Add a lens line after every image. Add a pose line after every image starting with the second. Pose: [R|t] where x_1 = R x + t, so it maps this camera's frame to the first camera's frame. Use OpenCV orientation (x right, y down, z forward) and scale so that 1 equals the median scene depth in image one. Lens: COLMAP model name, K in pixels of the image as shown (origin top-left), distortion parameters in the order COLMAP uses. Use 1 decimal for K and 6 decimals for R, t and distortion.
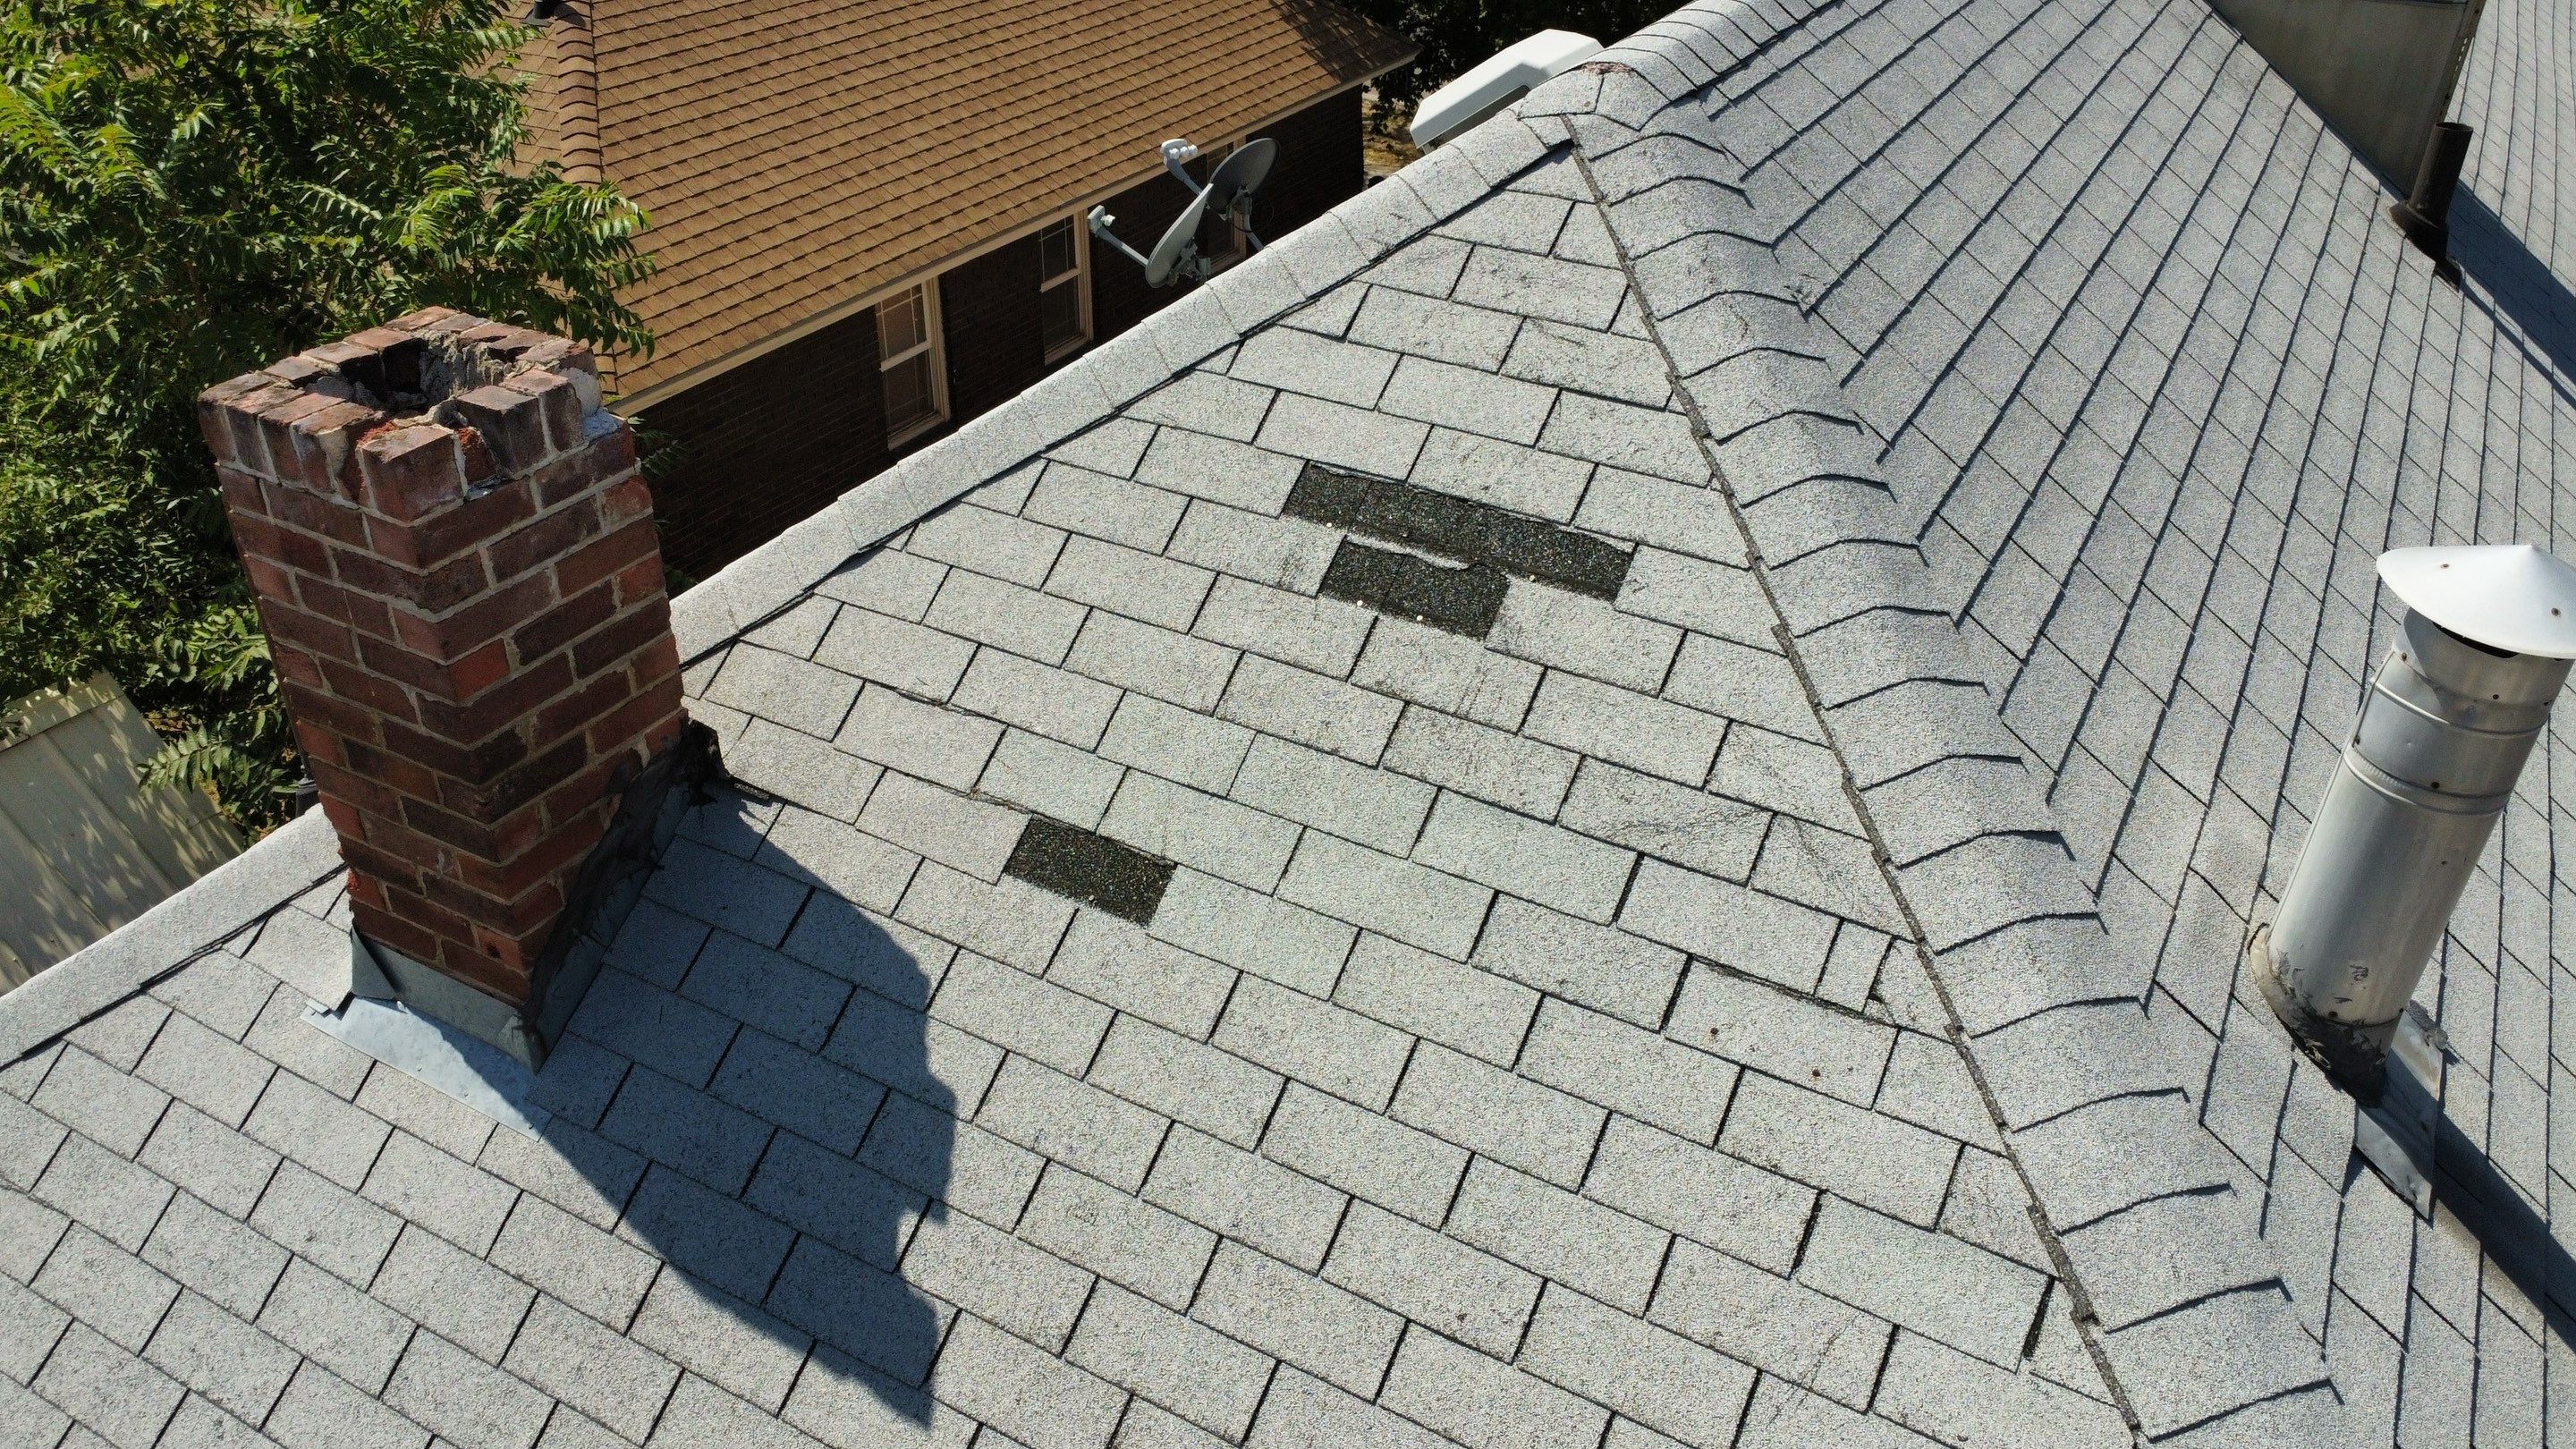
lens RADIAL K [[1922.4, 0, 1275.8], [0, 1922.4, 713.6], [0, 0, 1]] dist [0.008249, -0.008727]
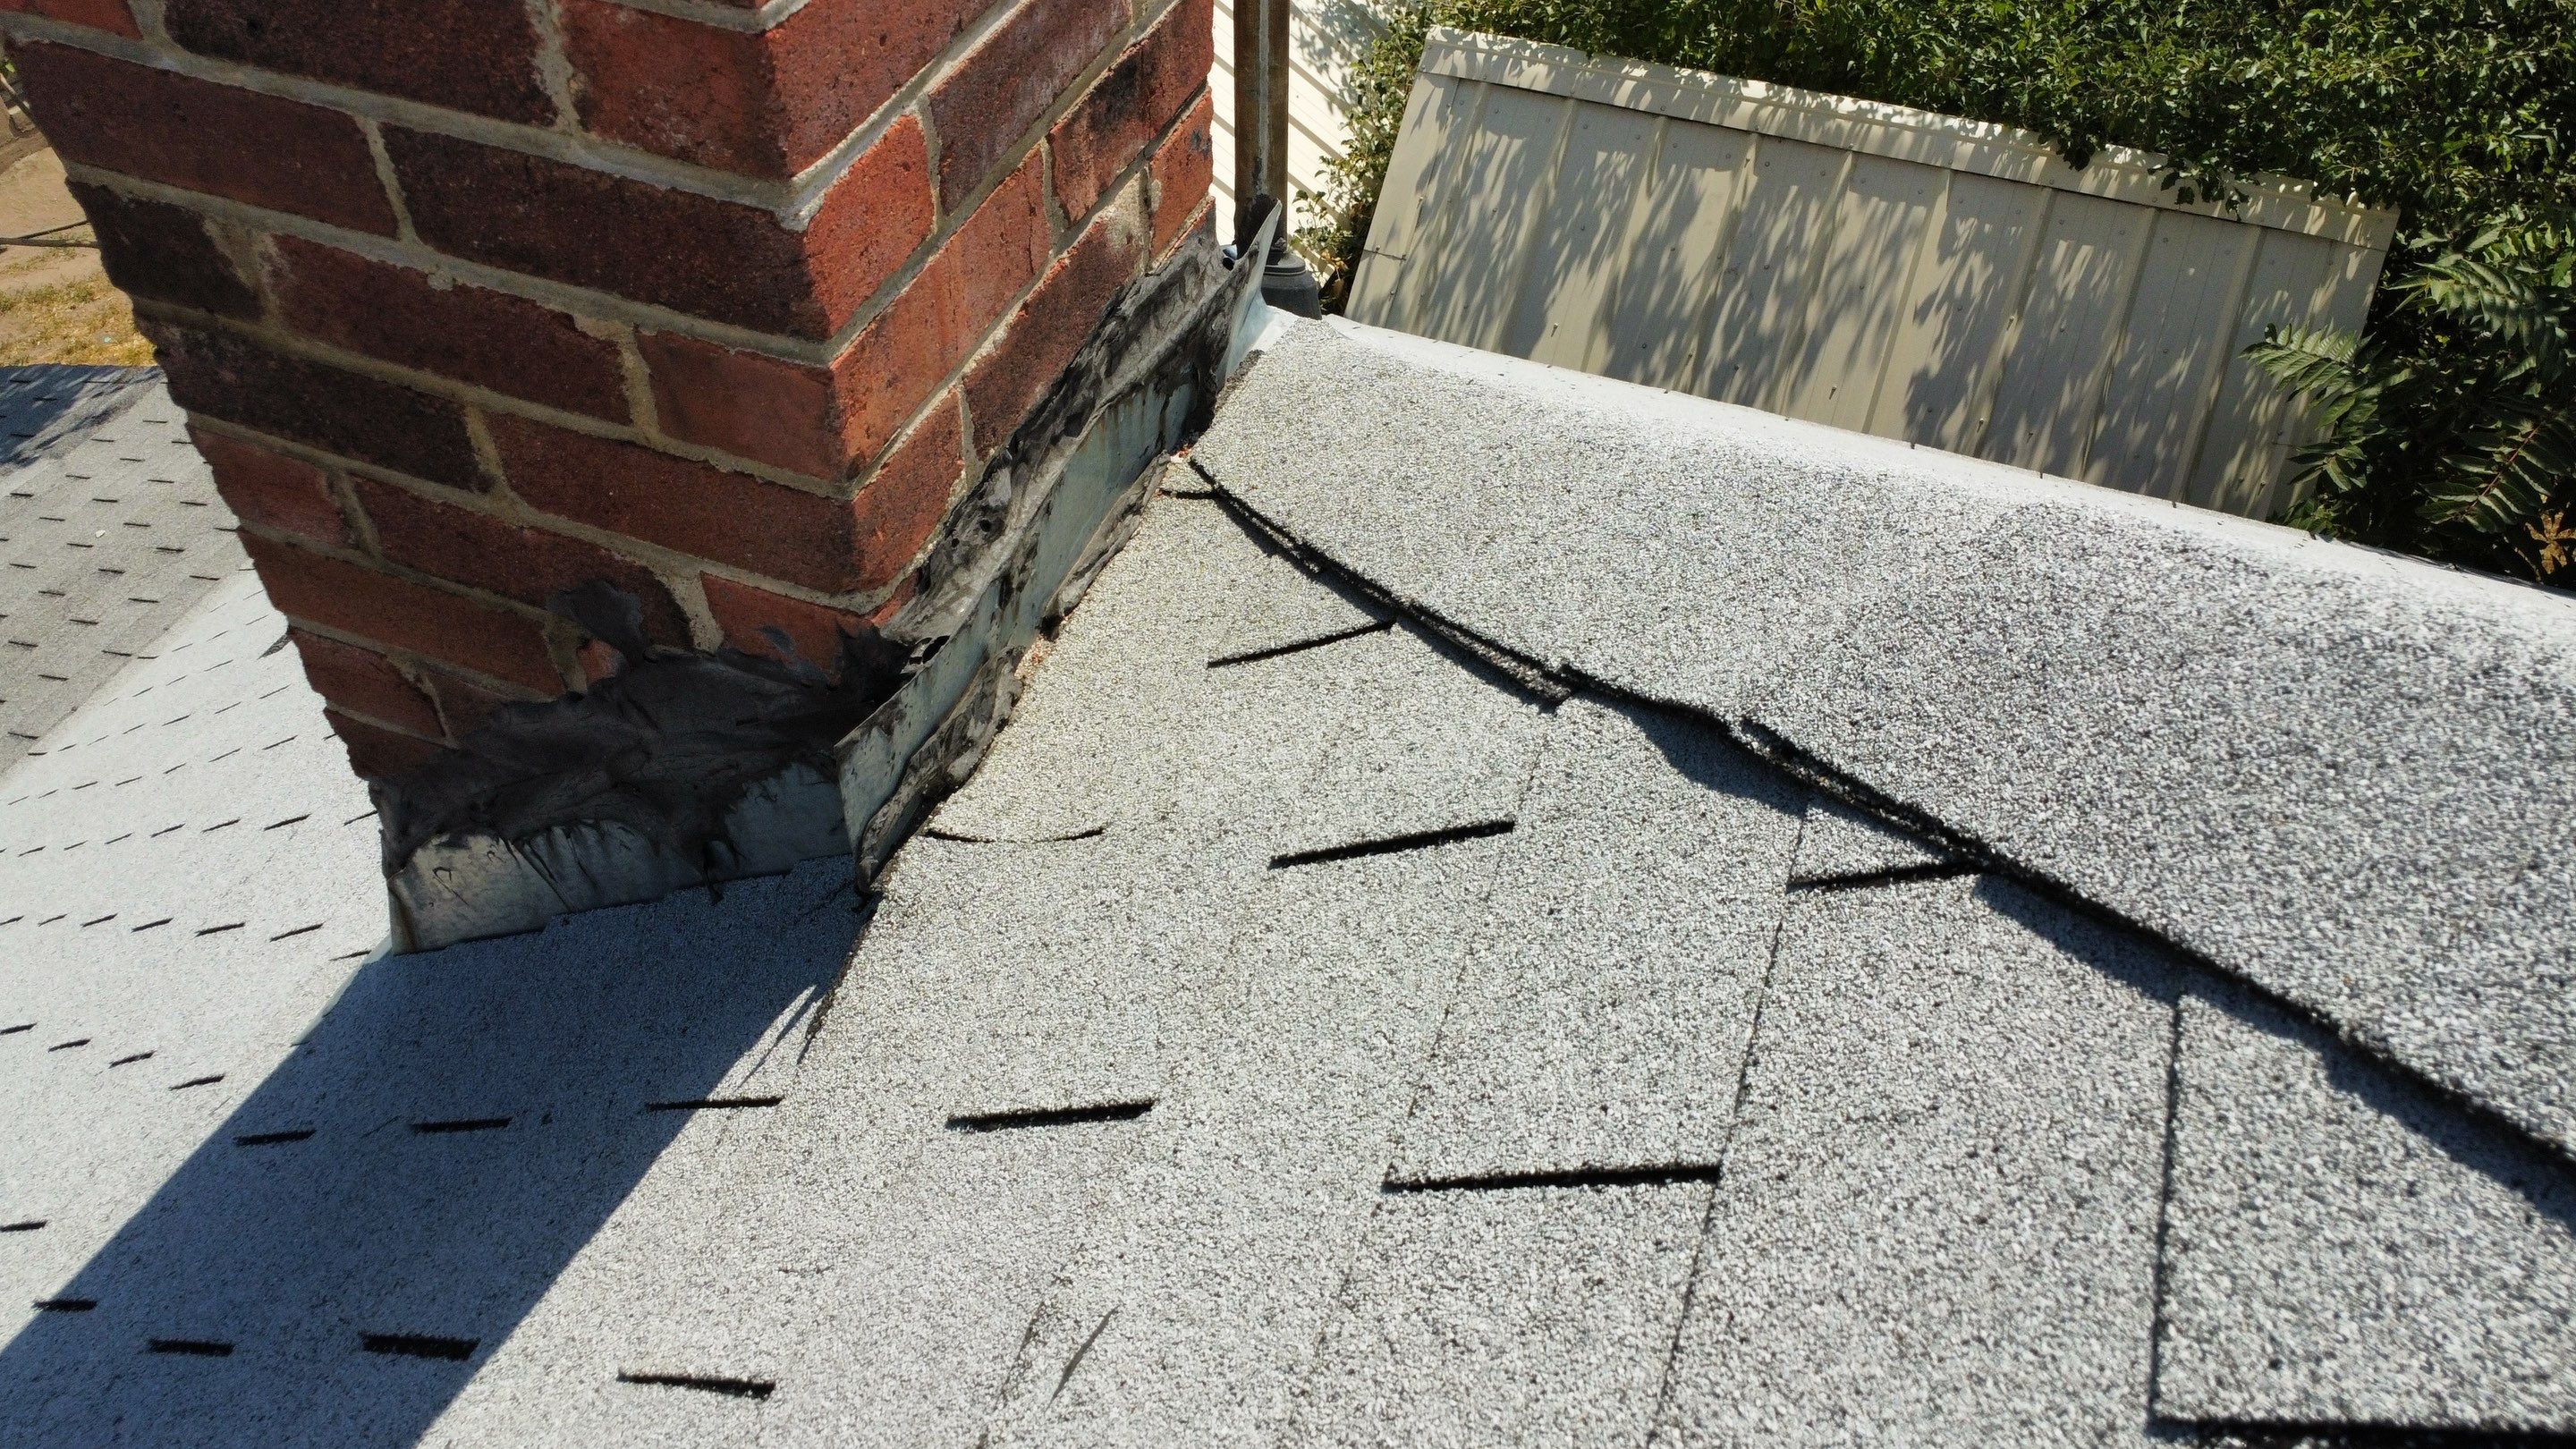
lens RADIAL K [[1922.4, 0, 1283.7], [0, 1922.4, 718.9], [0, 0, 1]] dist [0.008249, -0.008727]
pose [[0.142932, 0.701614, -0.698075, -0.094700], [-0.525549, 0.651468, 0.547163, -0.183382], [0.838671, 0.288665, 0.461848, 0.950369]]
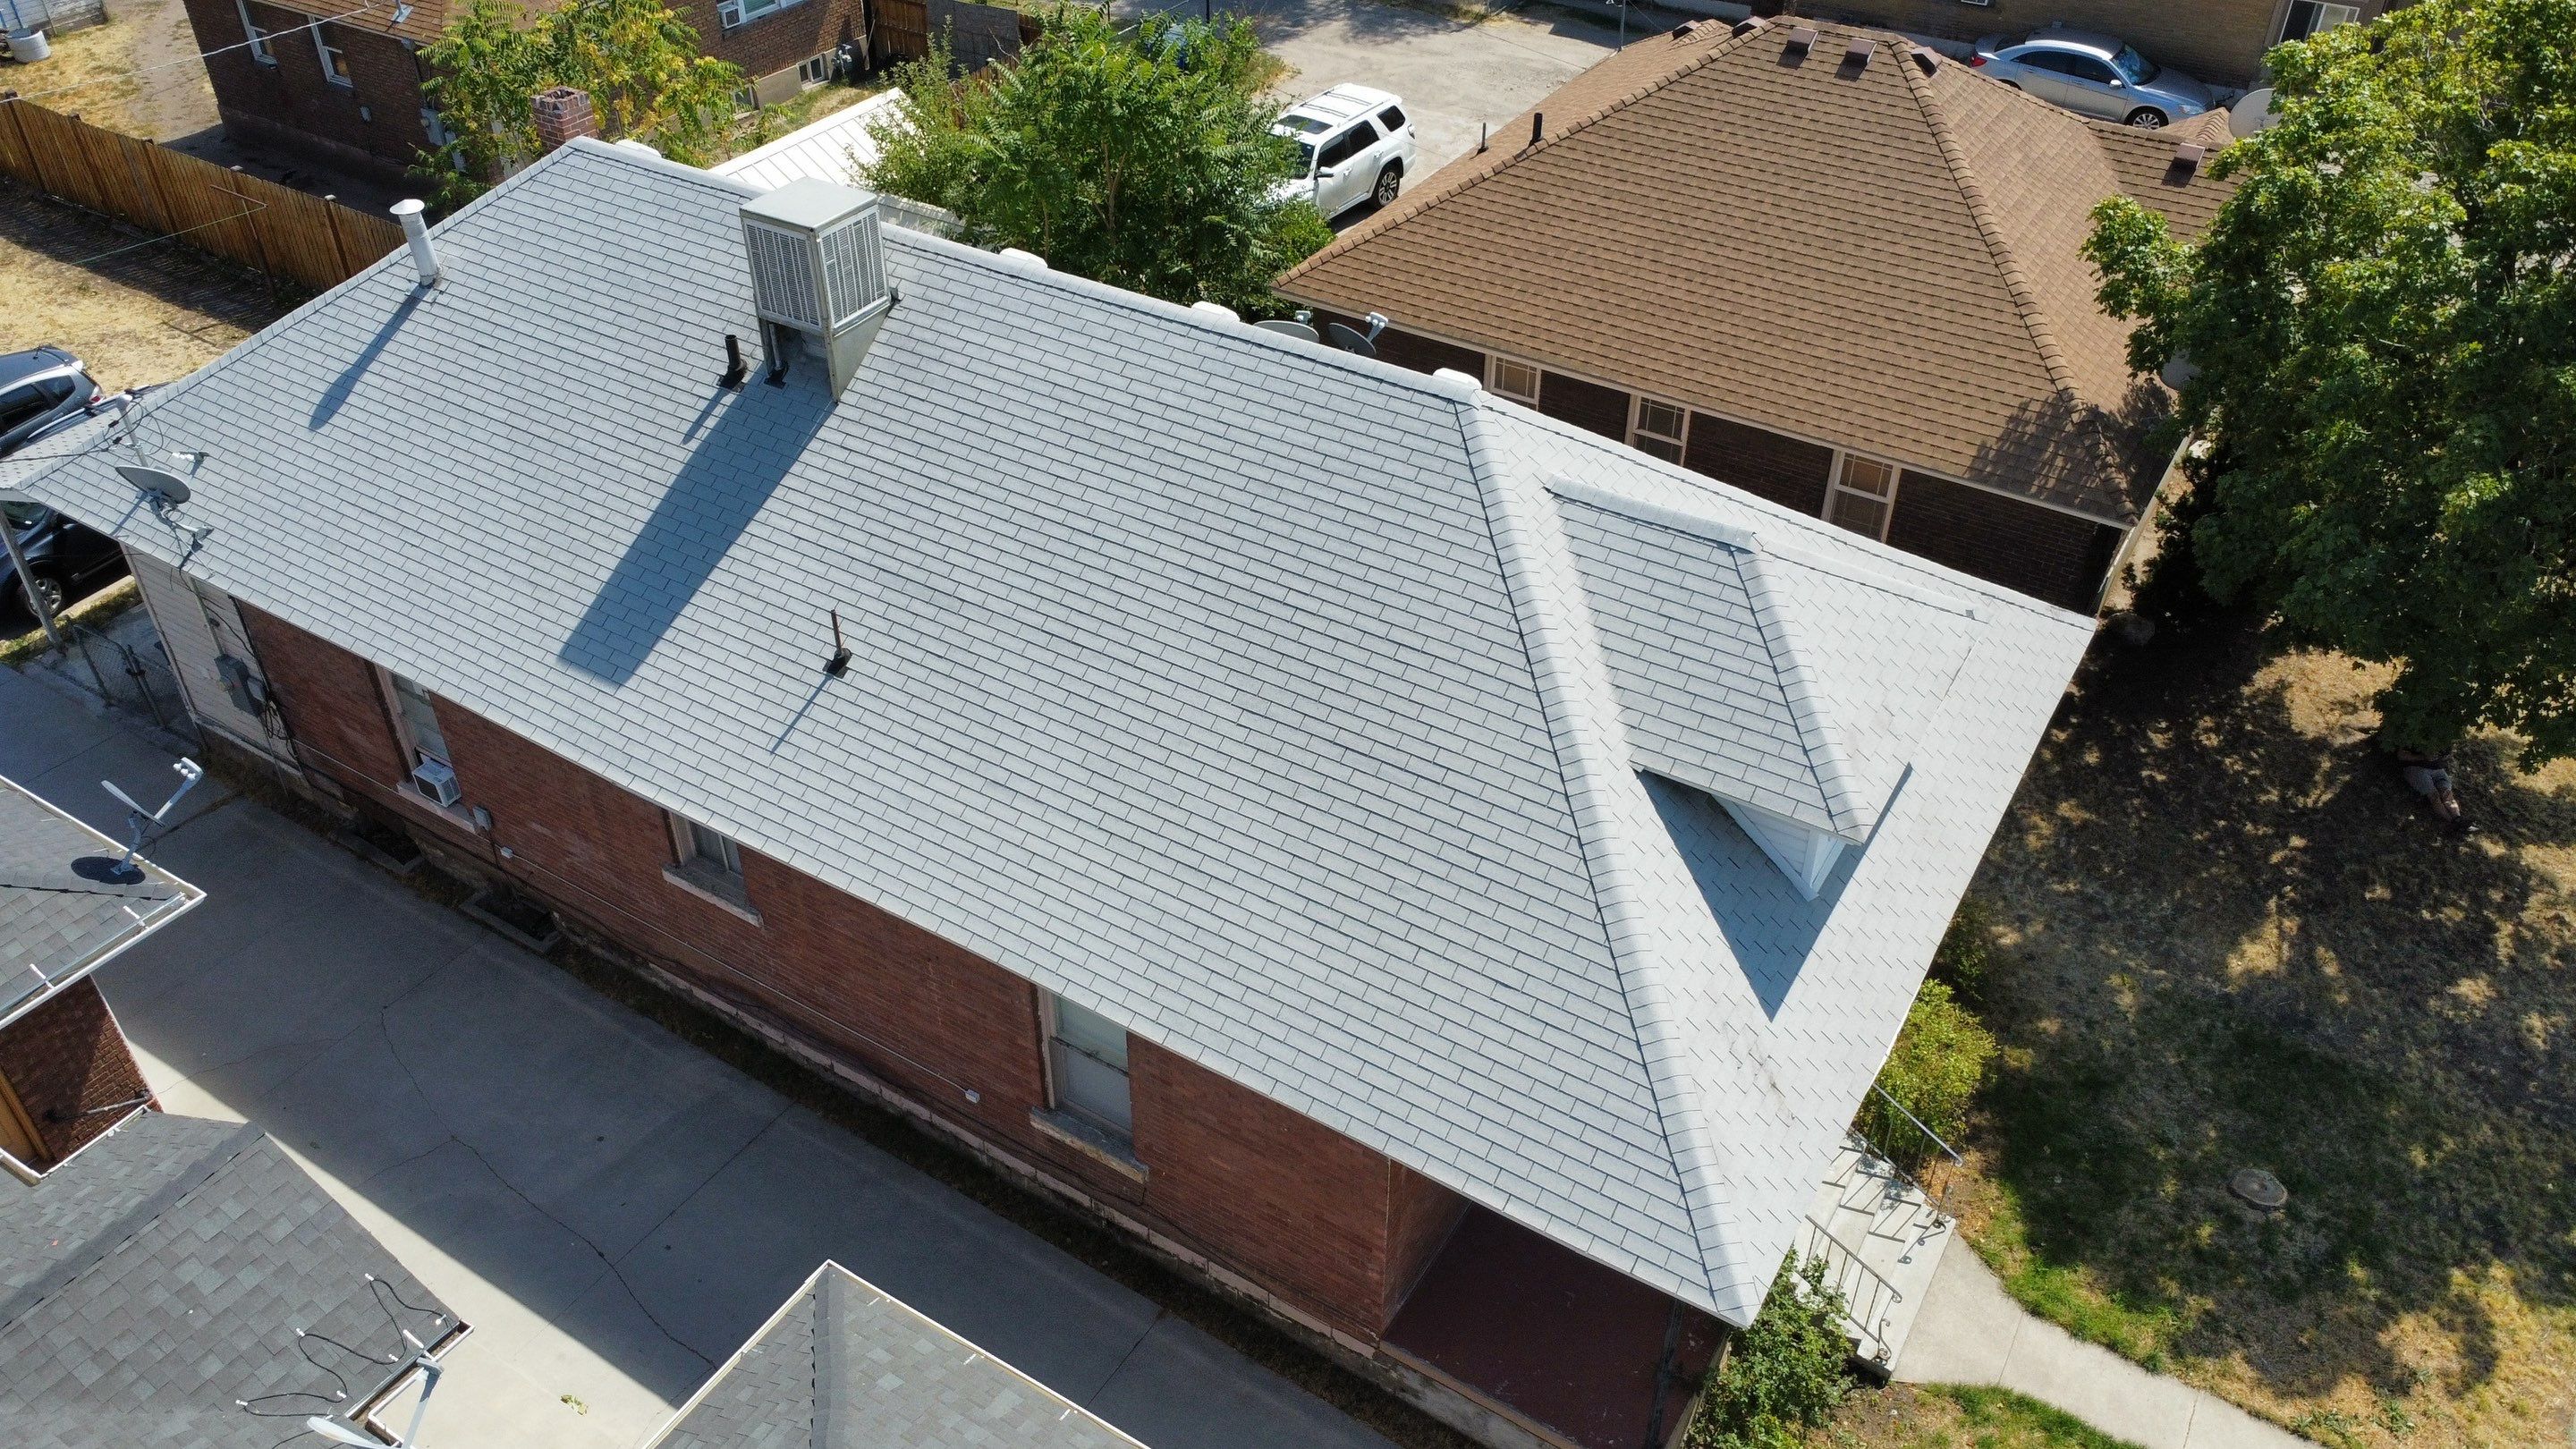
lens RADIAL K [[1922.4, 0, 1281.0], [0, 1922.4, 714.6], [0, 0, 1]] dist [0.008249, -0.008727]
pose [[-0.046373, 0.598334, -0.799904, 5.953829], [-0.524556, 0.666887, 0.529247, -3.490954], [0.850112, 0.444137, 0.282934, 2.064434]]
